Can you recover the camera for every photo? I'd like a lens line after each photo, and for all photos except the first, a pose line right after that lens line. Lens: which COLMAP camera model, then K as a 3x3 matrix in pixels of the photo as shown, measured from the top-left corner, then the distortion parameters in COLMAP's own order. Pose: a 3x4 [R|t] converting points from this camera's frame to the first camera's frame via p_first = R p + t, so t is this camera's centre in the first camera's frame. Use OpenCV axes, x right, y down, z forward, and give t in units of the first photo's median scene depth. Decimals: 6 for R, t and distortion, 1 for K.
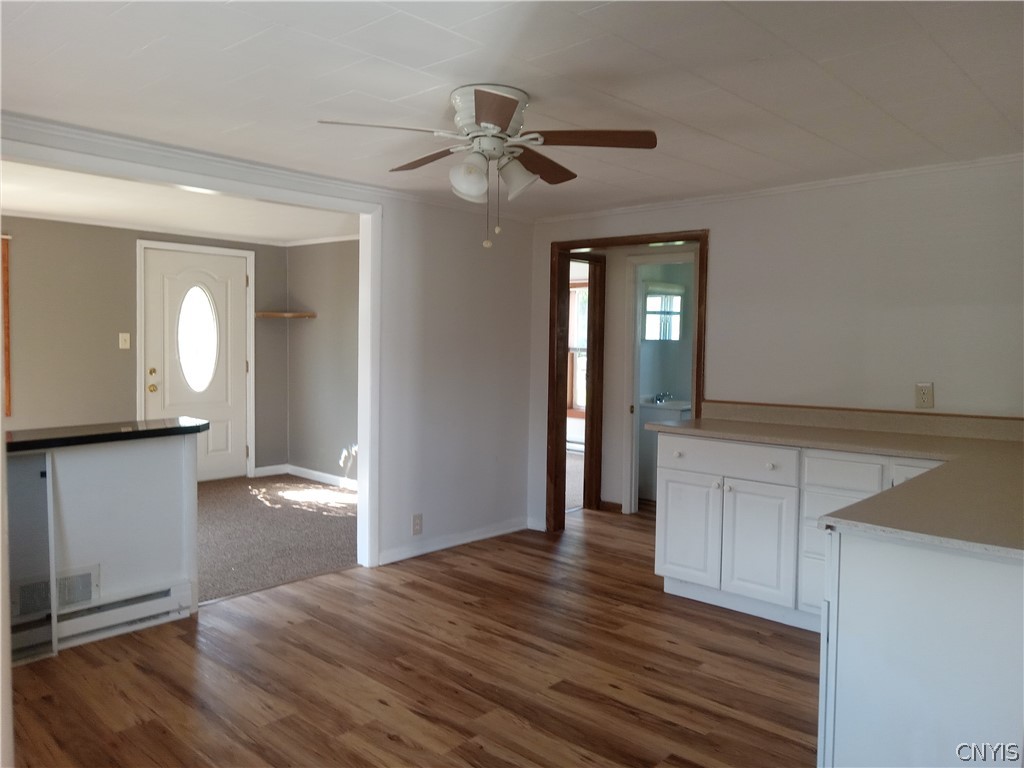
lens RADIAL K [[768.5, 0, 515.8], [0, 768.5, 384.3], [0, 0, 1]] dist [0.014110, -0.007616]
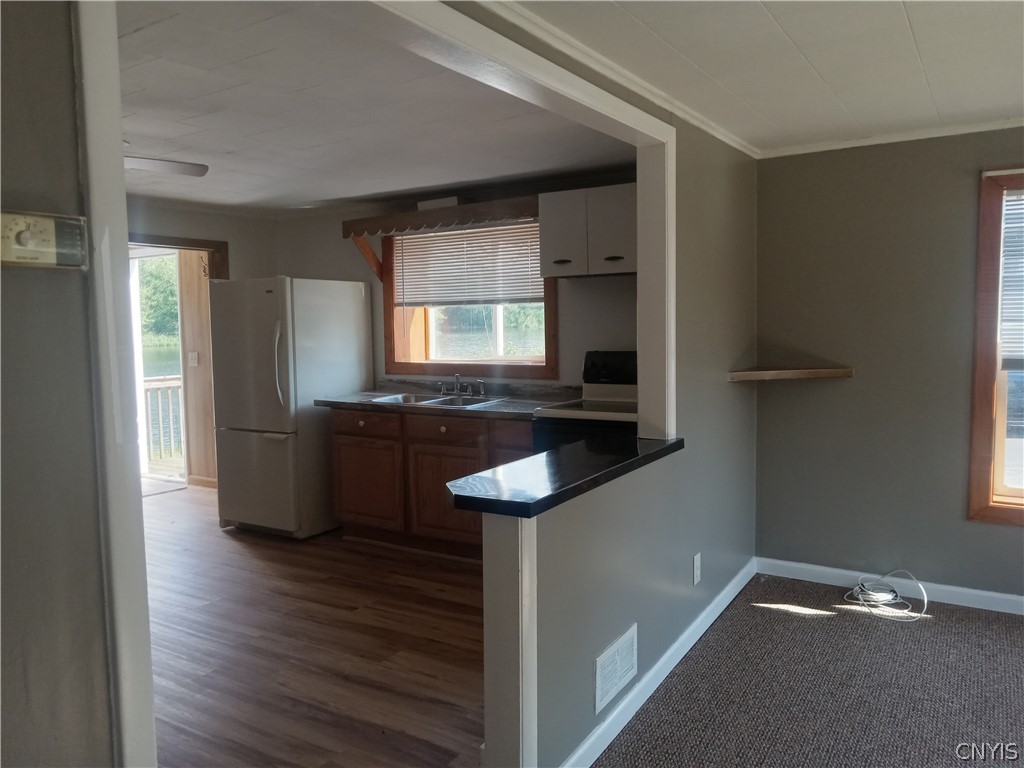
lens RADIAL K [[768.5, 0, 516.8], [0, 768.5, 379.8], [0, 0, 1]] dist [0.014110, -0.007616]
pose [[-0.983421, 0.015161, -0.180704, -0.192890], [-0.010258, 0.990253, 0.138905, -0.065210], [0.181049, 0.138455, -0.973679, 0.876136]]
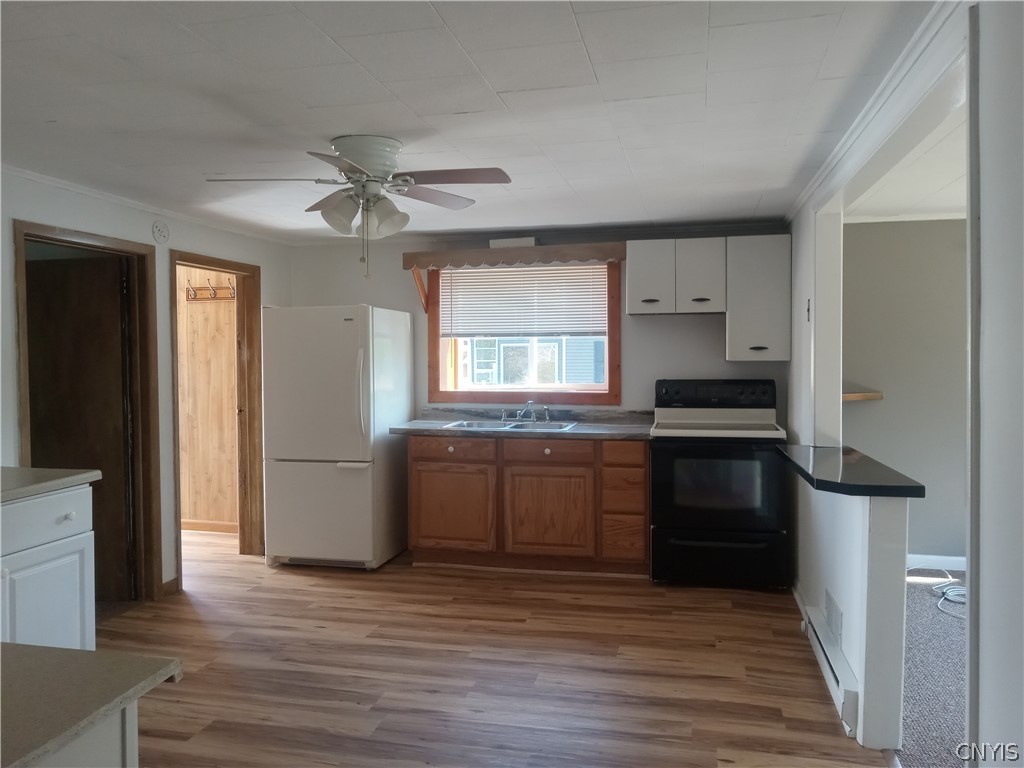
lens RADIAL K [[768.5, 0, 530.2], [0, 768.5, 383.2], [0, 0, 1]] dist [0.014110, -0.007616]
pose [[-0.867659, 0.005556, -0.497128, 0.123618], [-0.042650, 0.995420, 0.085562, -0.053521], [0.495326, 0.095441, -0.863448, 0.828266]]
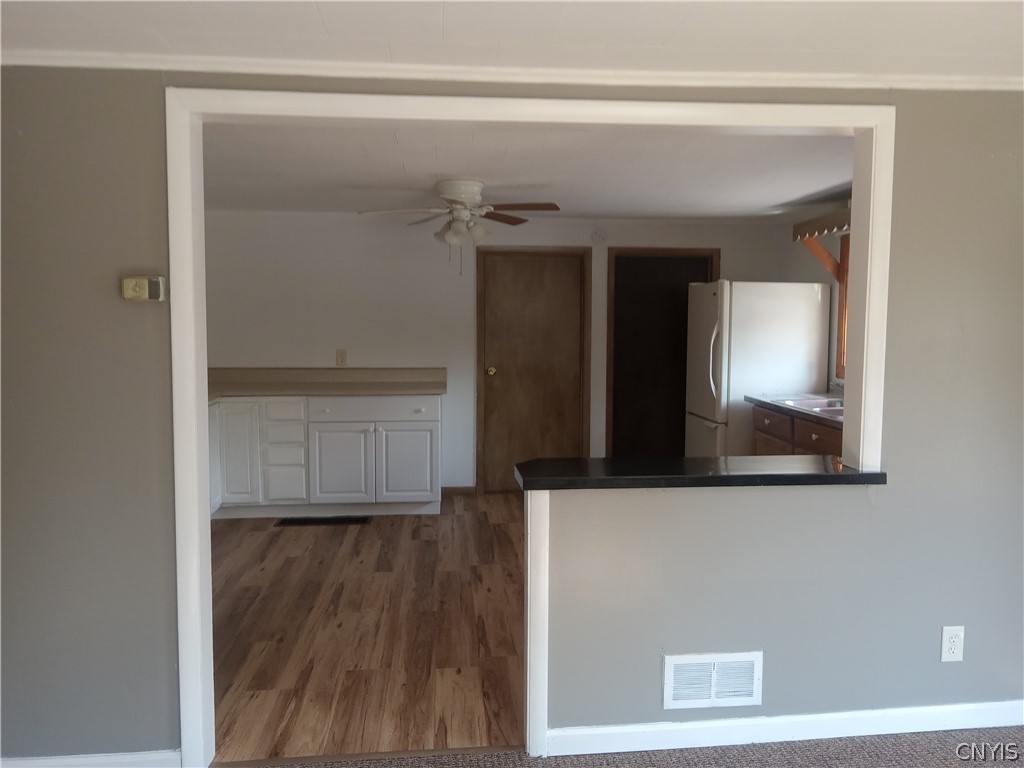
lens RADIAL K [[768.5, 0, 517.8], [0, 768.5, 380.0], [0, 0, 1]] dist [0.014110, -0.007616]
pose [[-0.741915, -0.074901, 0.666297, -0.493313], [0.025561, 0.989859, 0.139736, -0.073611], [-0.670006, 0.120704, -0.732477, 0.855547]]
